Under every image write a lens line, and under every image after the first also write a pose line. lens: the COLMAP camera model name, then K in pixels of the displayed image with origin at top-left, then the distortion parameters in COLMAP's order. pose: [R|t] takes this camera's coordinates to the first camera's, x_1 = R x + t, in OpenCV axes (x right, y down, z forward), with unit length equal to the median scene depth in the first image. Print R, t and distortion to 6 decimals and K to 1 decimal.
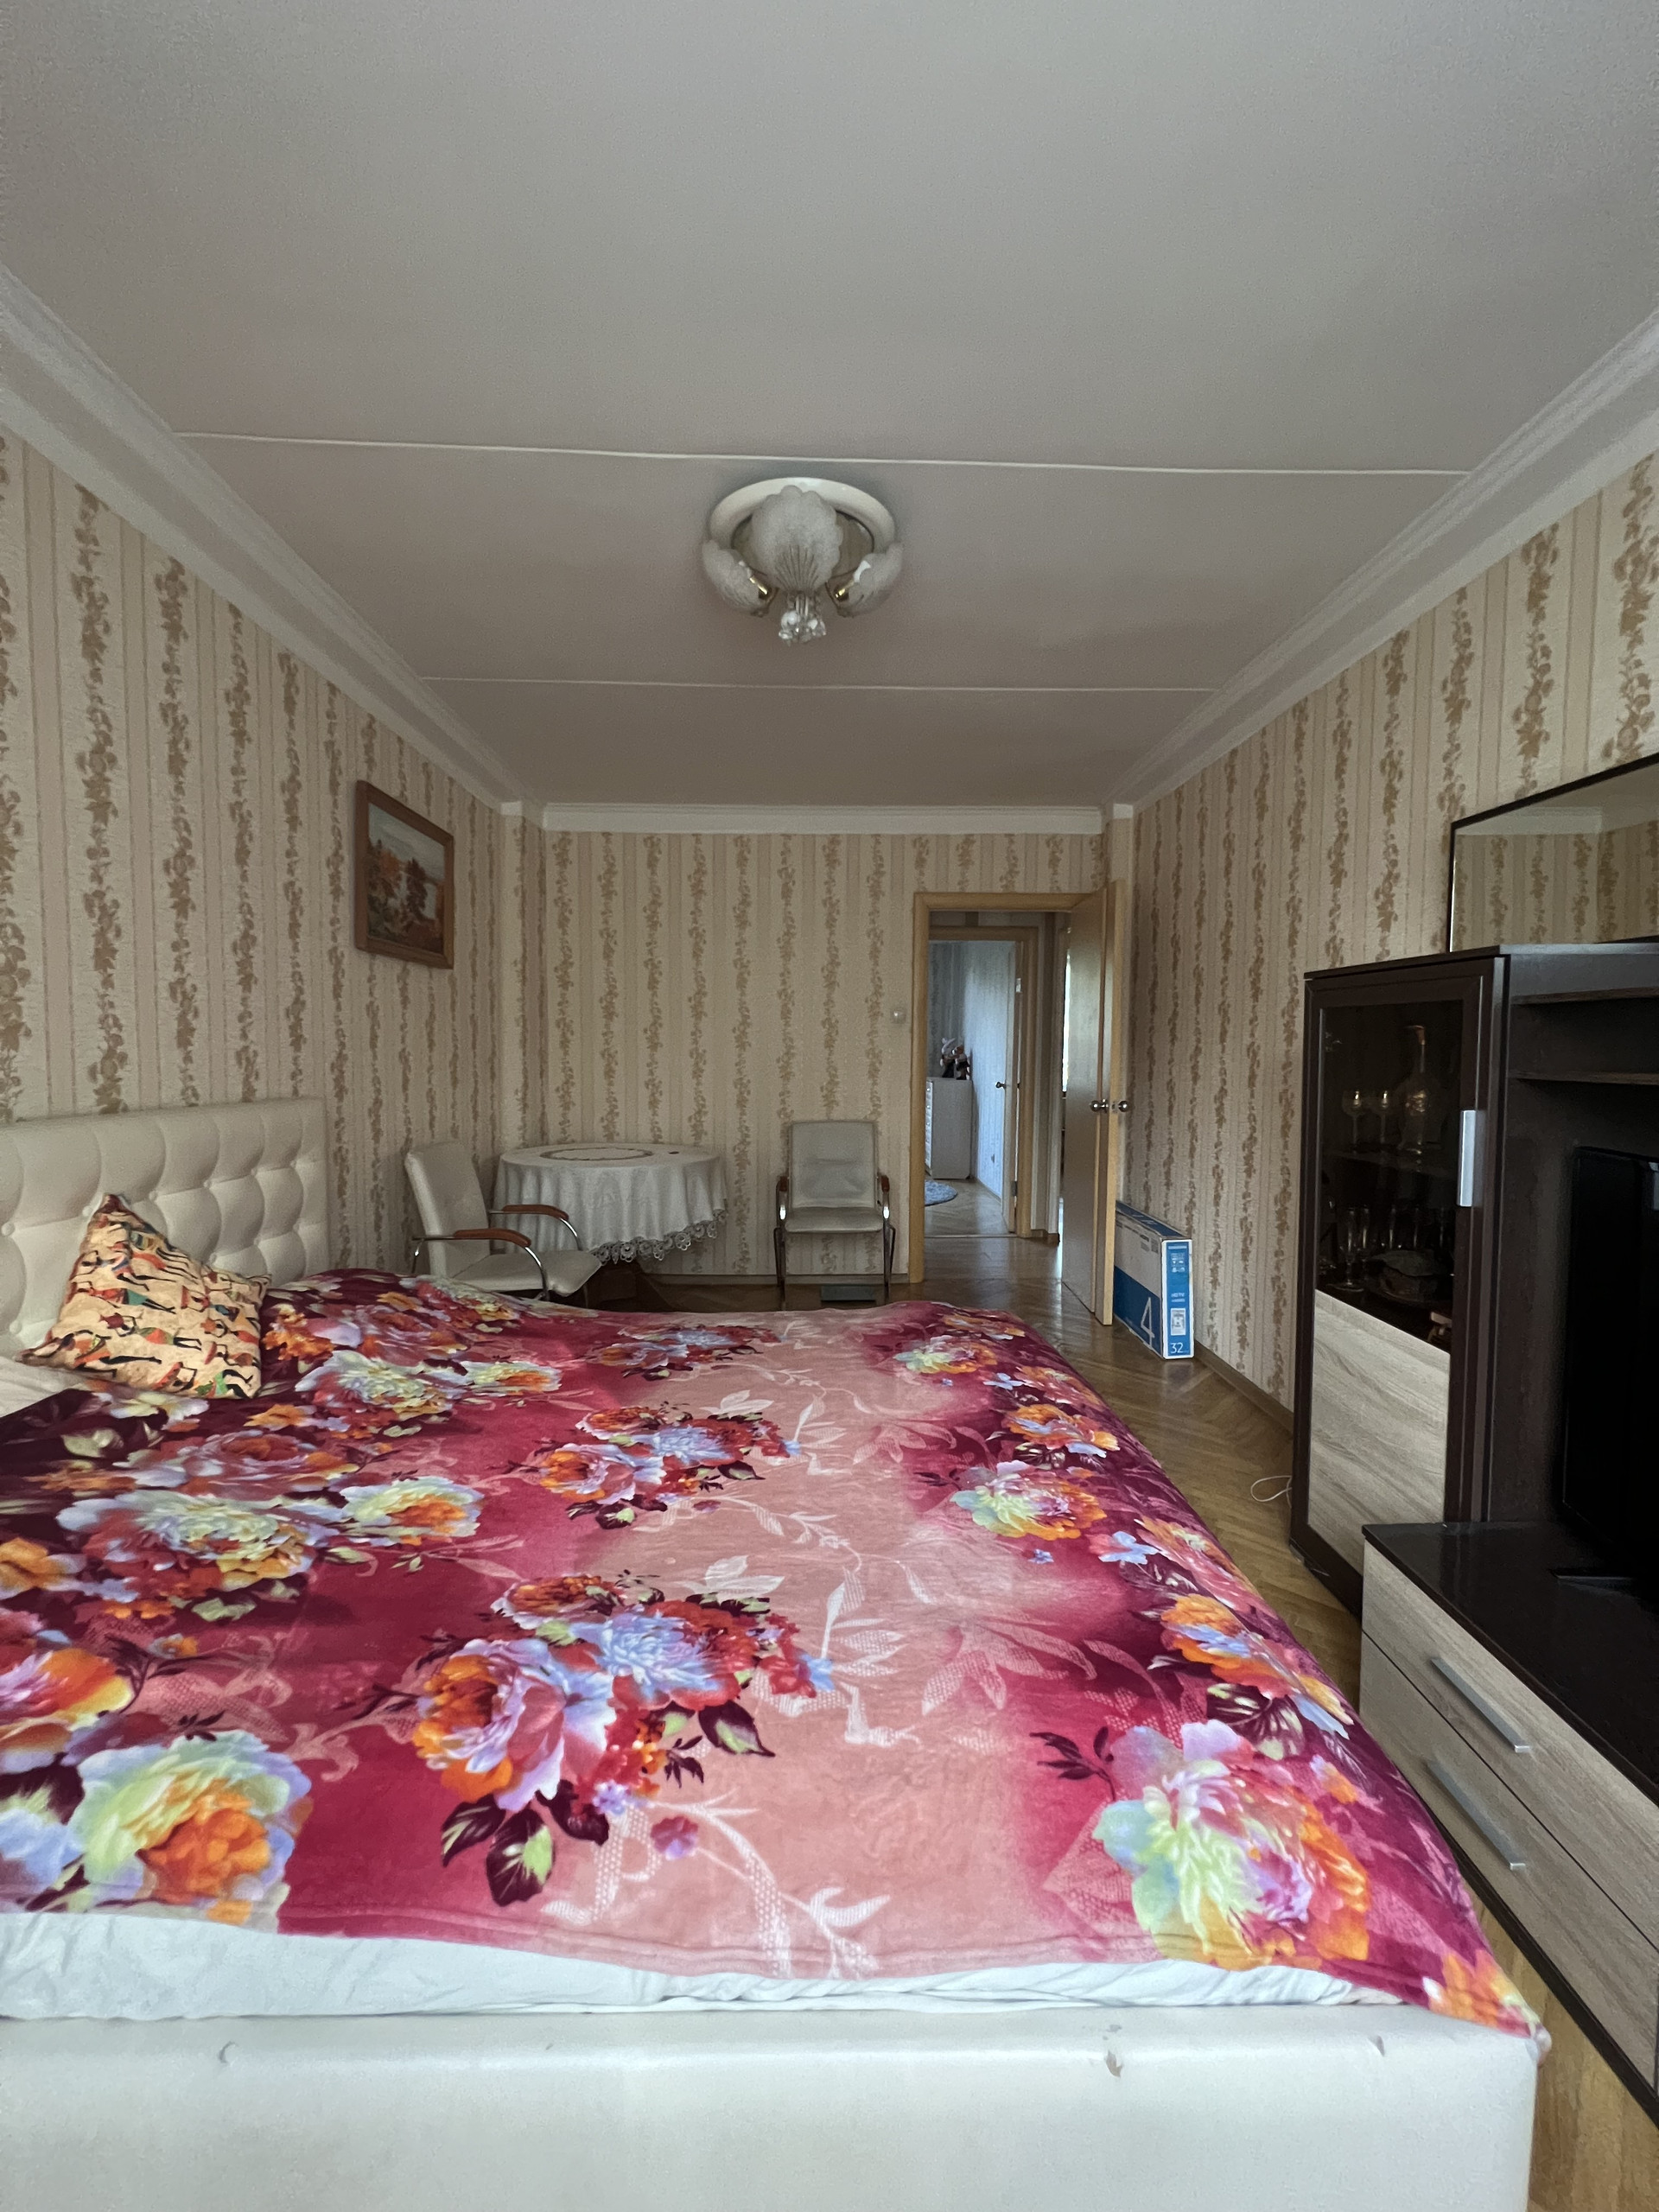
lens RADIAL K [[882.1, 0, 827.1], [0, 882.1, 1106.6], [0, 0, 1]] dist [-0.000569, 0.000018]
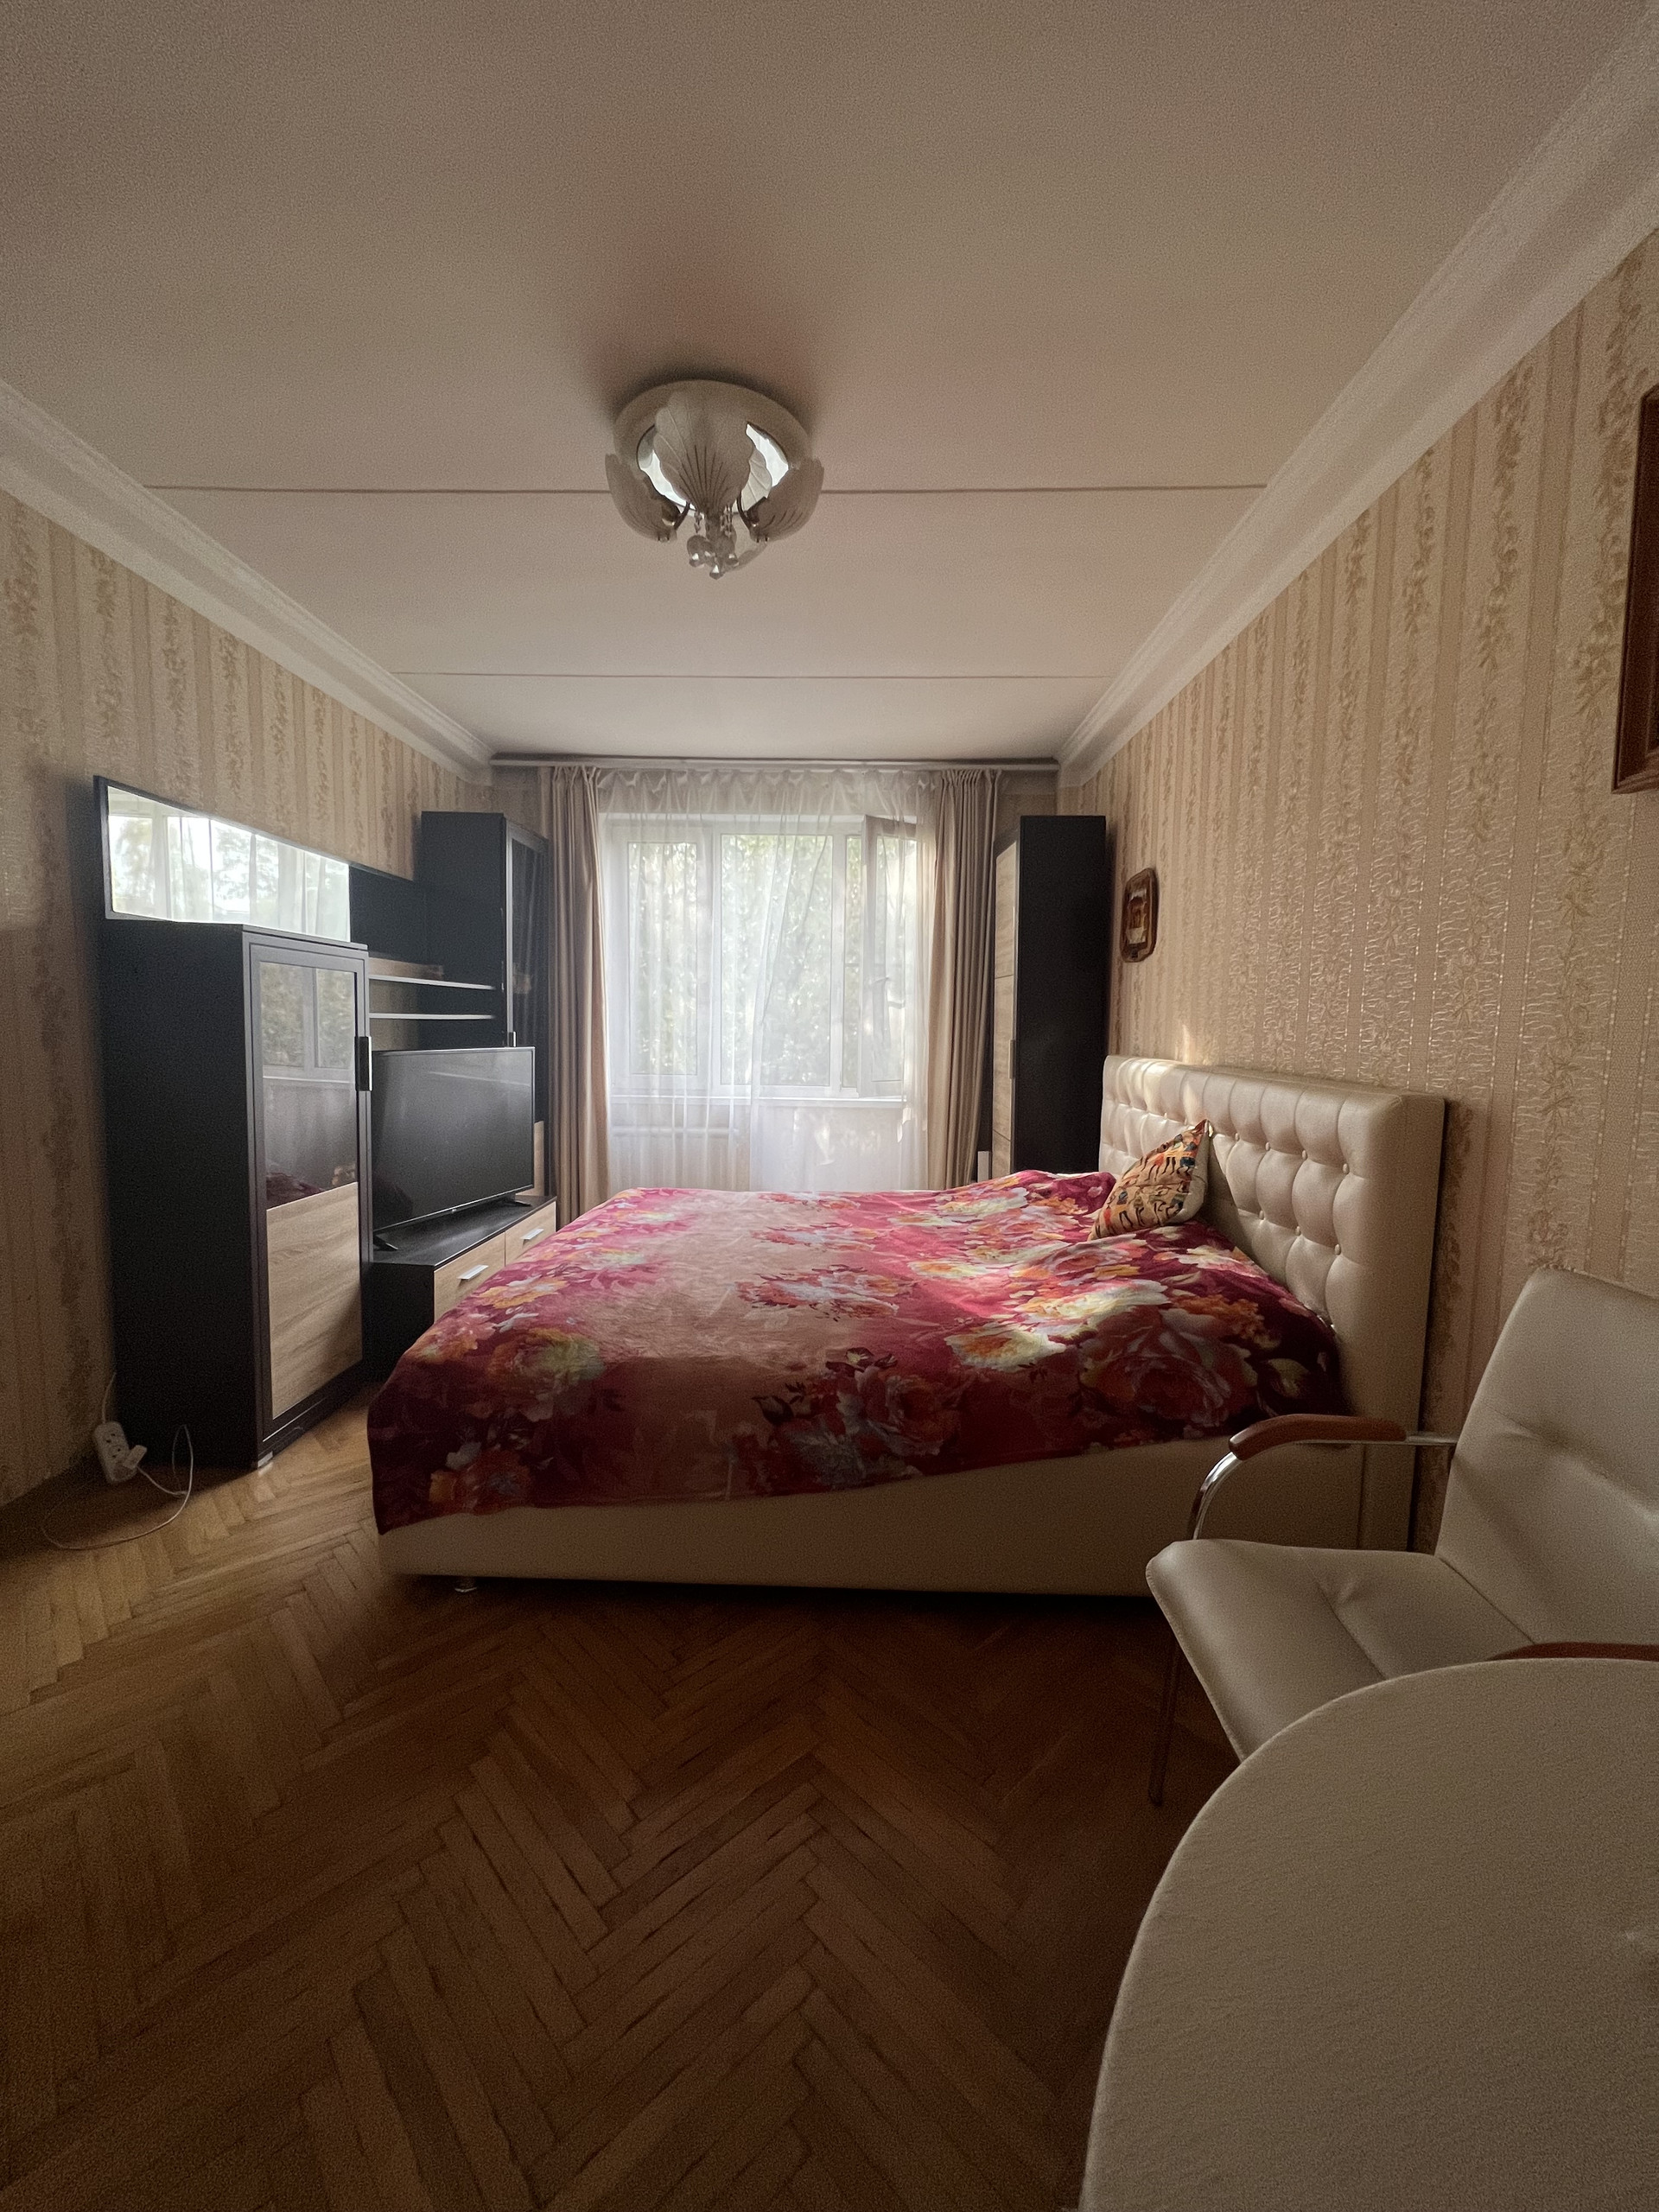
lens RADIAL K [[882.1, 0, 827.1], [0, 882.1, 1106.6], [0, 0, 1]] dist [-0.000569, 0.000018]
pose [[-0.999437, -0.023753, 0.023712, -0.237096], [-0.019565, 0.986359, 0.163439, -0.156007], [-0.027271, 0.162883, -0.986268, 2.595554]]
